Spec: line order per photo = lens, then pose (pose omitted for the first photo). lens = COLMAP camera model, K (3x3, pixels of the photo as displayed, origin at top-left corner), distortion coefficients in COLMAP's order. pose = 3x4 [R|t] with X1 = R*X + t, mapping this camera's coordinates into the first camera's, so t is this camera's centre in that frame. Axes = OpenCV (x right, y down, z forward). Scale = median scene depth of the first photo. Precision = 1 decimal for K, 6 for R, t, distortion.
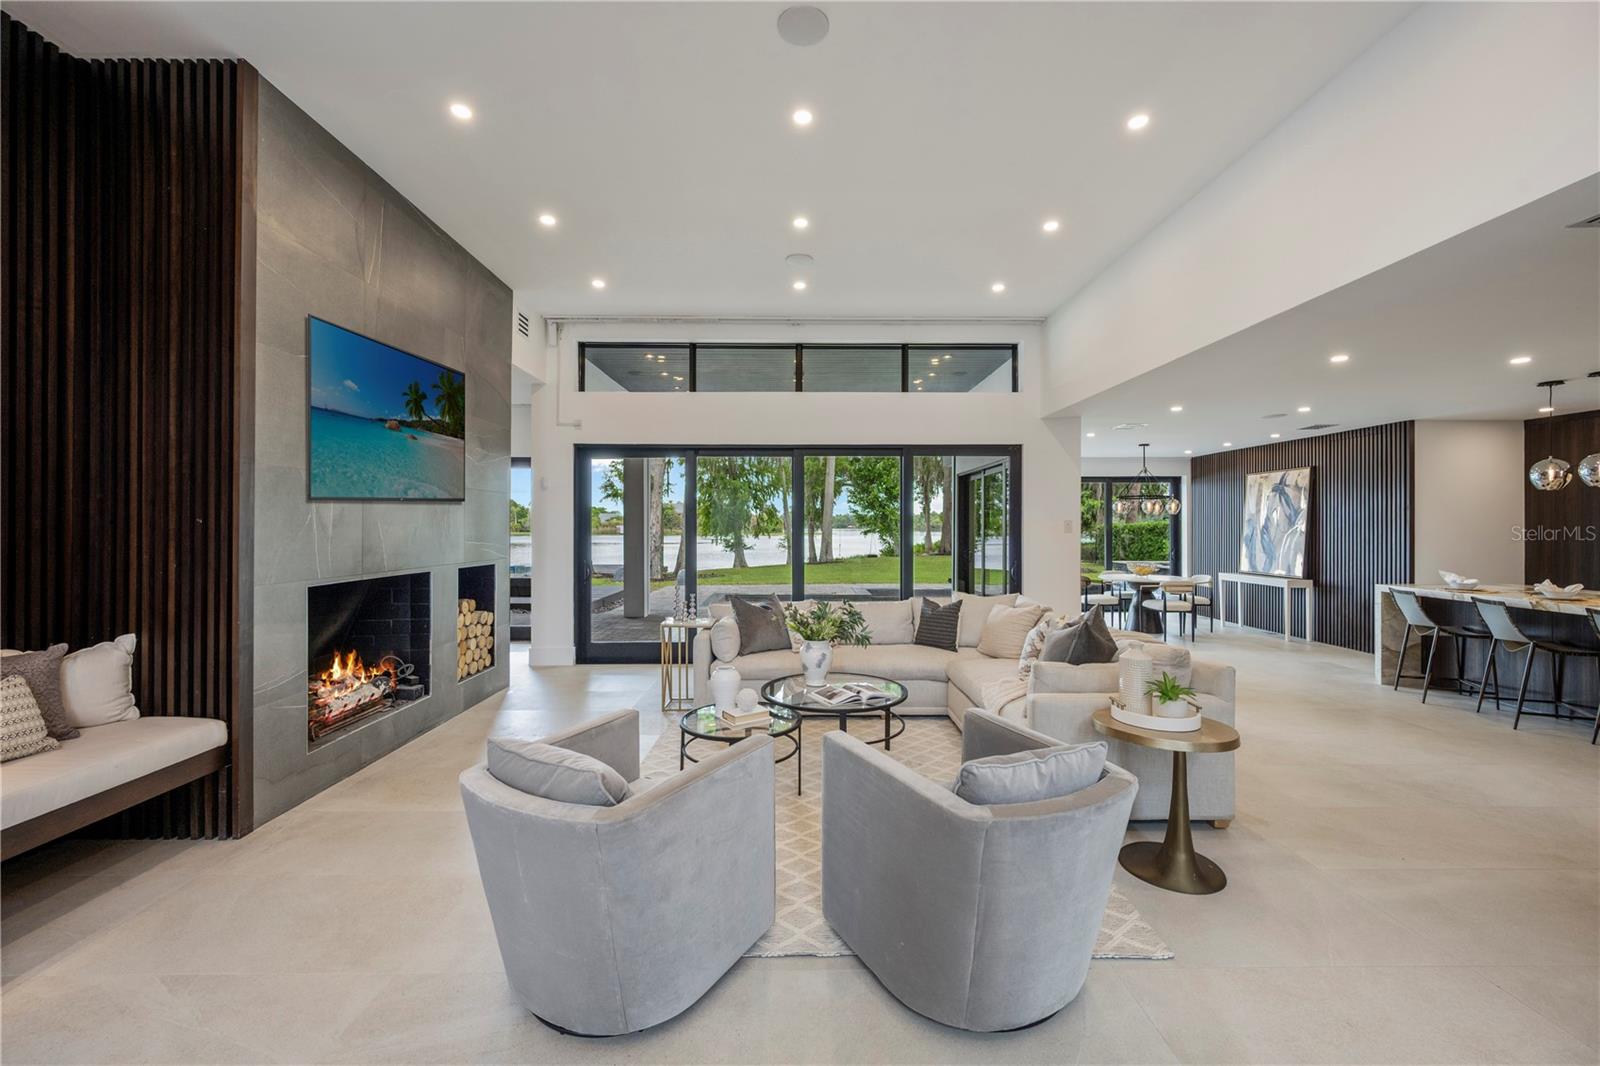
lens RADIAL K [[633.4, 0, 796.1], [0, 633.4, 526.4], [0, 0, 1]] dist [0.001173, -0.000131]
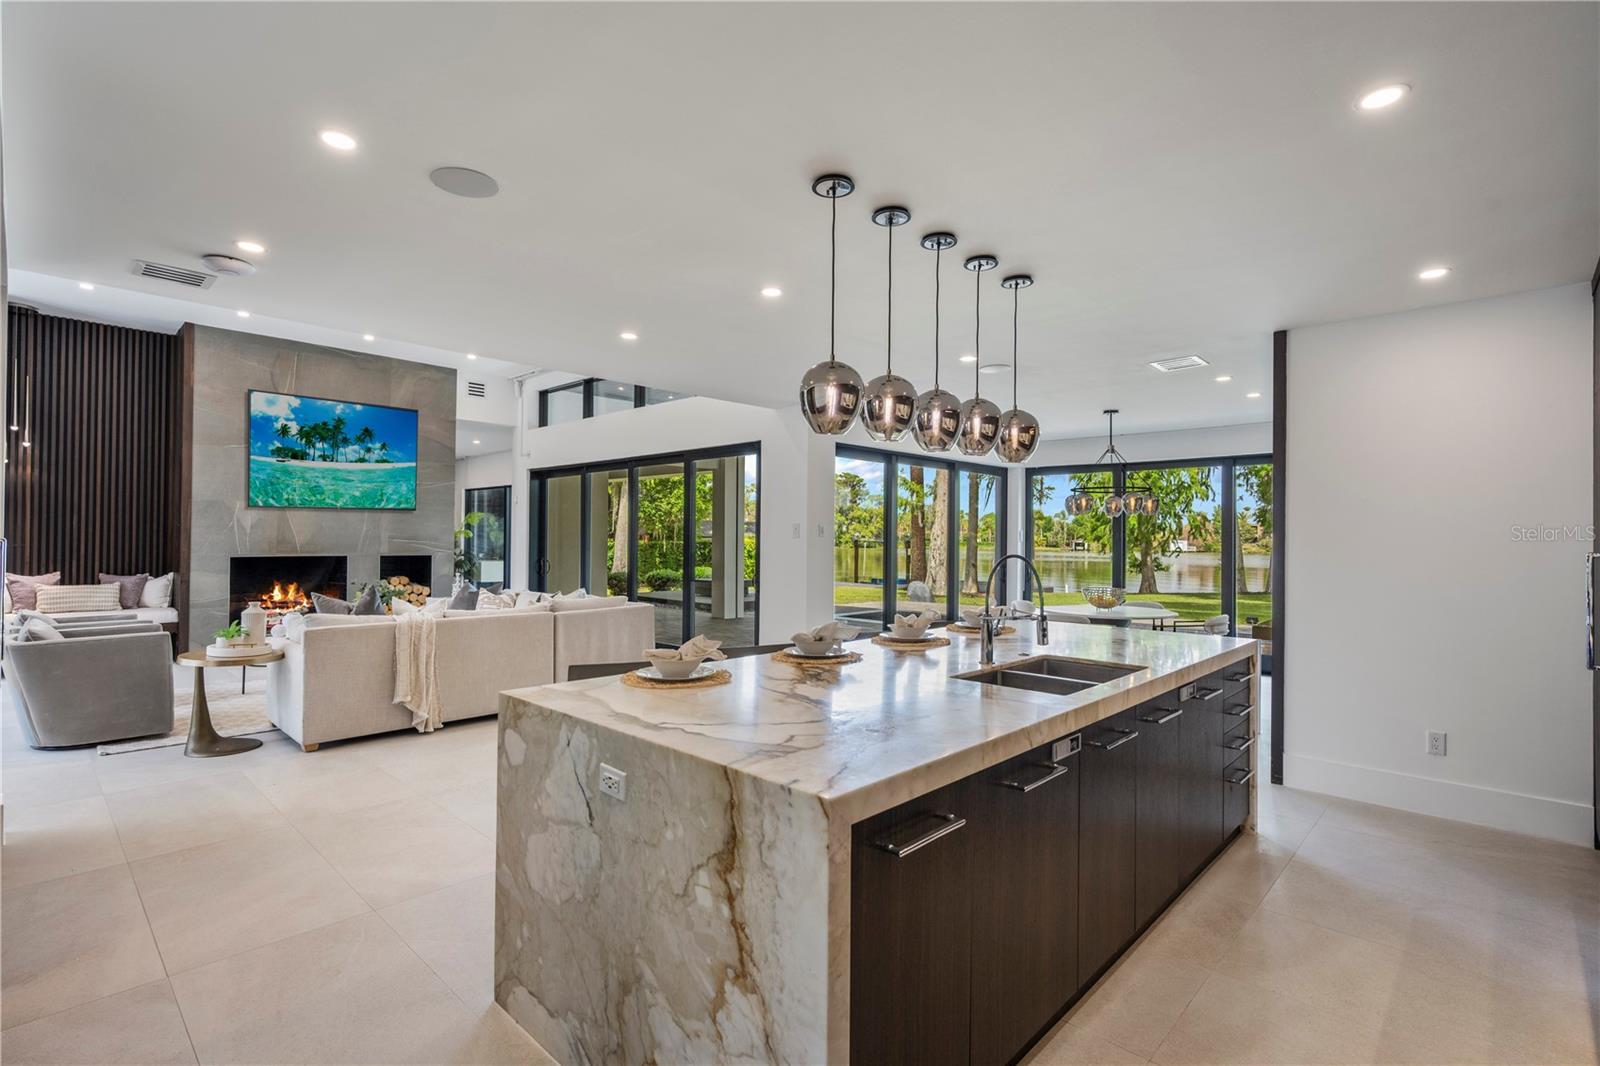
lens RADIAL K [[746.2, 0, 799.6], [0, 746.2, 534.7], [0, 0, 1]] dist [-0.001483, 0.000770]
pose [[0.720844, 0.001856, -0.693095, 1.080624], [-0.008368, 0.999947, -0.006026, 0.010575], [0.693047, 0.010144, 0.720821, 0.254786]]
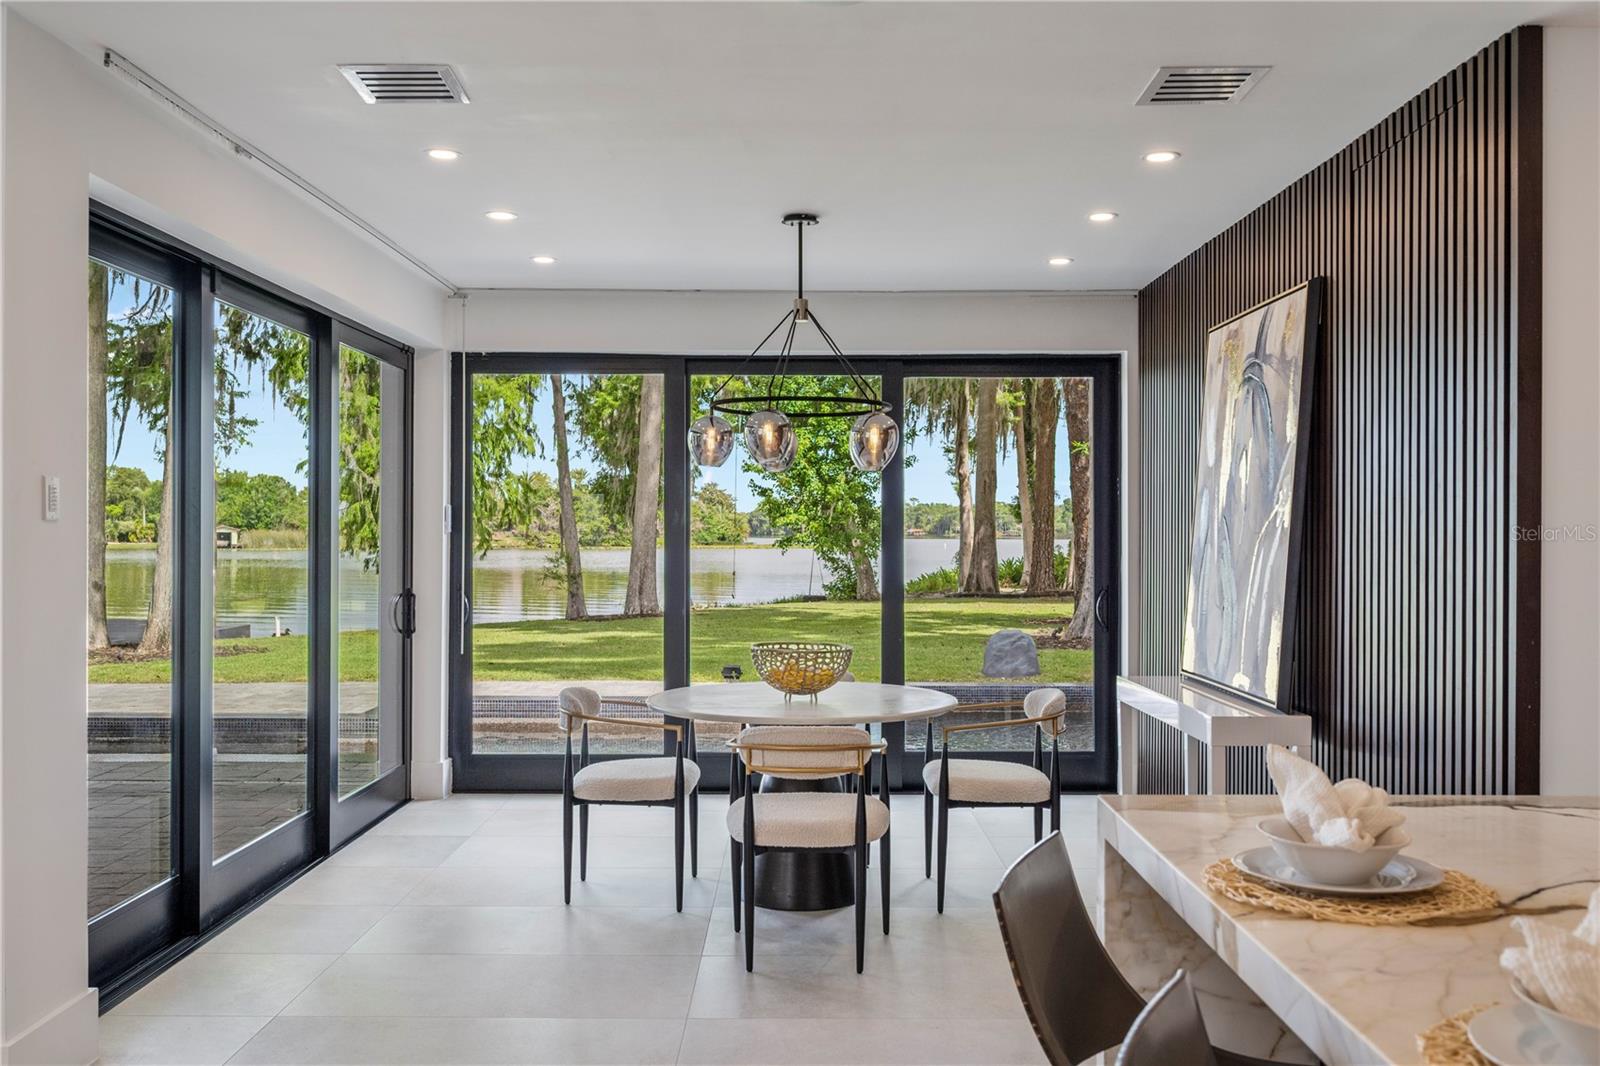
lens RADIAL K [[1377.3, 0, 799.2], [0, 1377.3, 534.6], [0, 0, 1]] dist [0.005703, 0.000048]
pose [[0.999997, 0.000032, -0.002436, 0.692852], [-0.000025, 0.999996, 0.002927, 0.009994], [0.002436, -0.002927, 0.999993, 0.492573]]
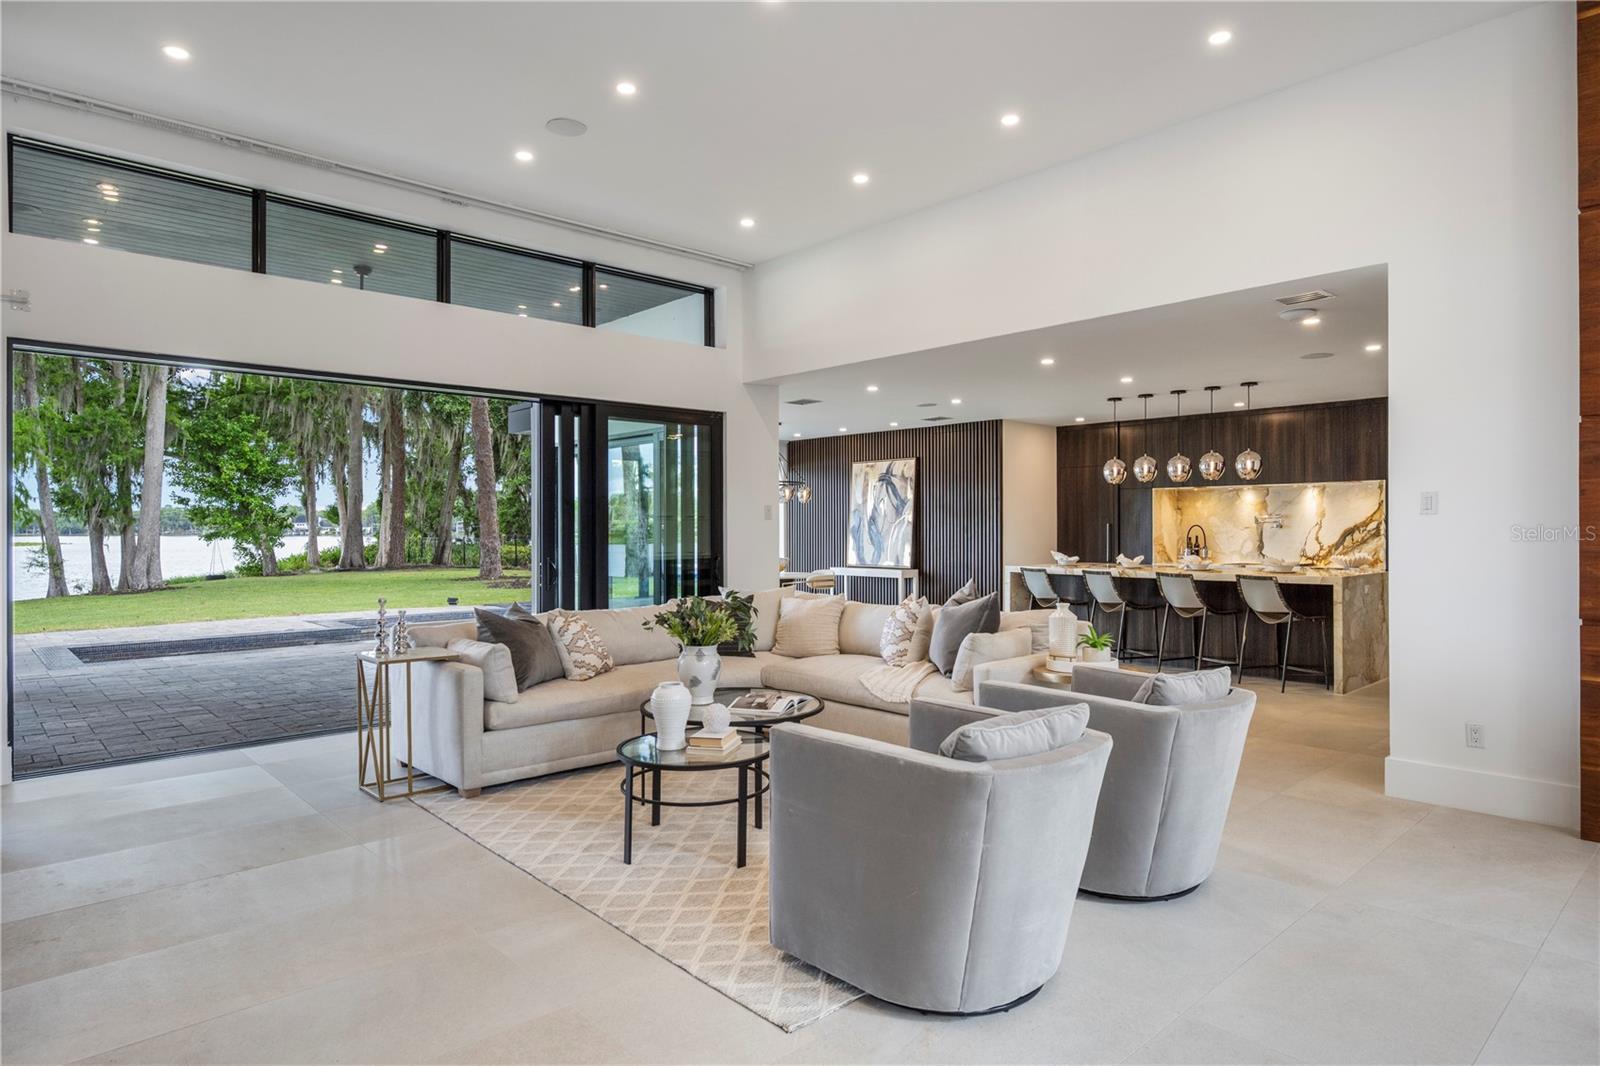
lens RADIAL K [[922.3, 0, 794.1], [0, 922.3, 524.9], [0, 0, 1]] dist [0.005599, -0.001512]
pose [[0.738997, -0.000100, 0.673709, -0.370010], [0.003455, 0.999987, -0.003640, 0.020694], [-0.673700, 0.005018, 0.738988, 0.051253]]
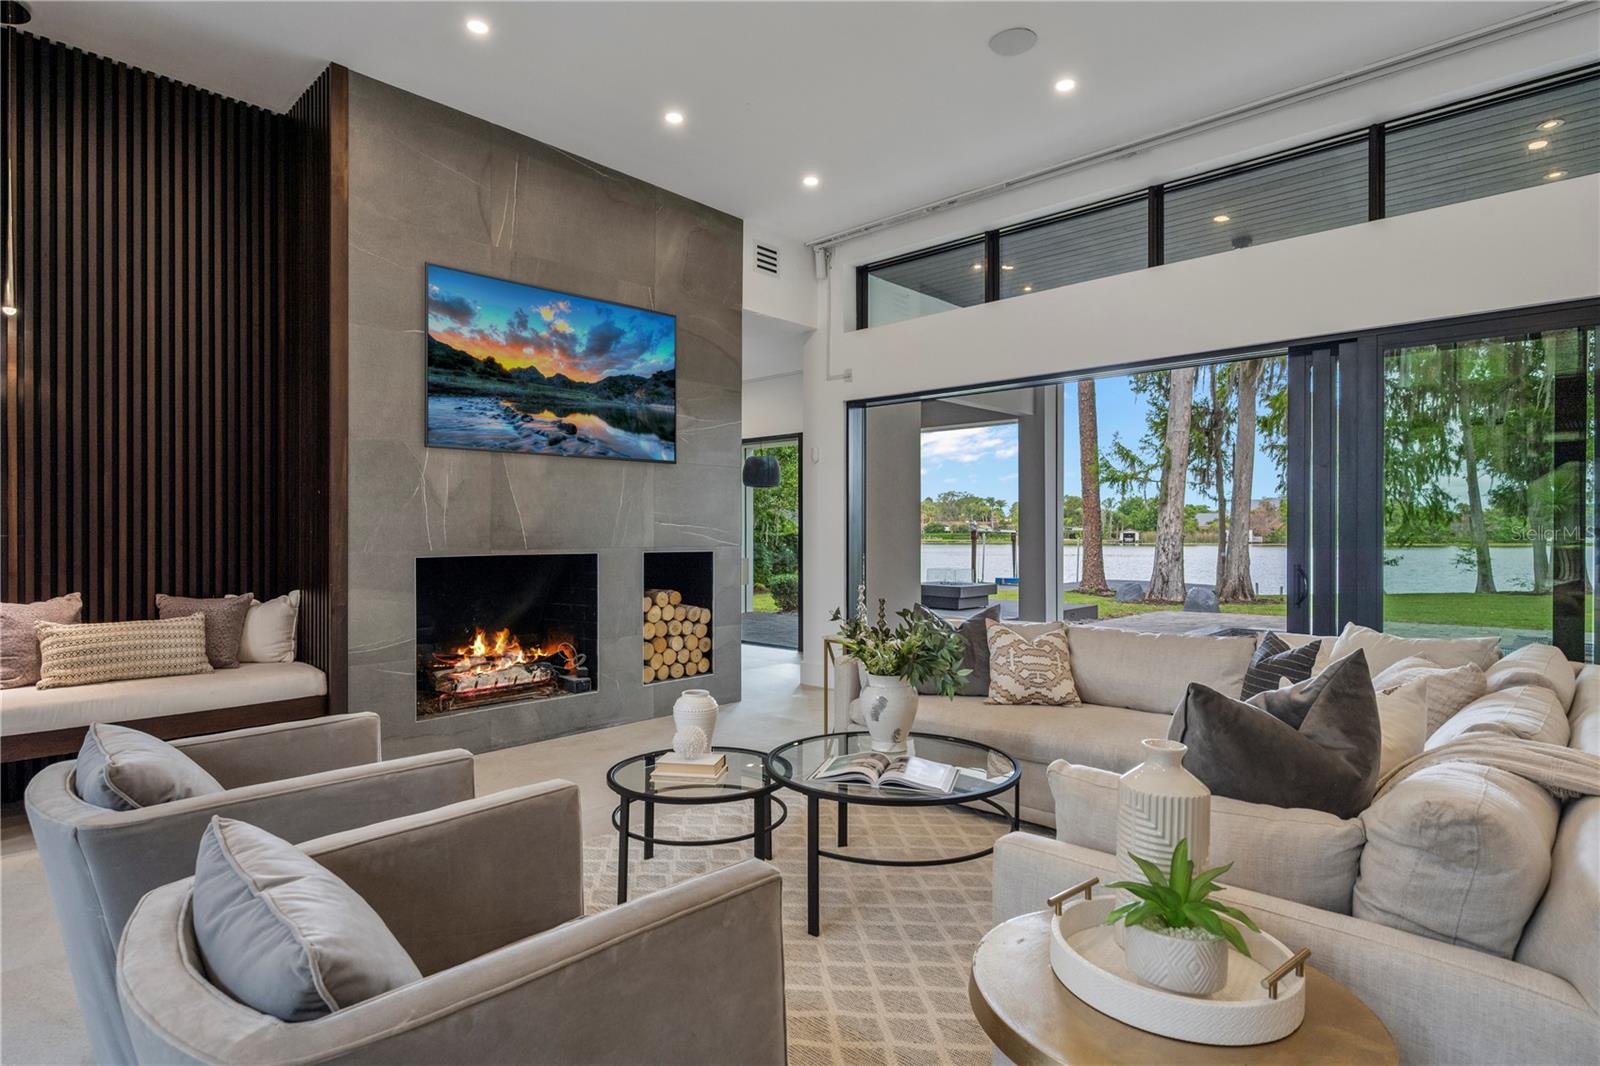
lens RADIAL K [[832.1, 0, 793.8], [0, 832.1, 536.4], [0, 0, 1]] dist [0.000470, -0.001236]
pose [[0.722594, 0.001268, -0.691271, 0.282912], [0.001857, 0.999991, 0.003776, 0.027432], [0.691270, -0.004012, 0.722586, 0.217545]]
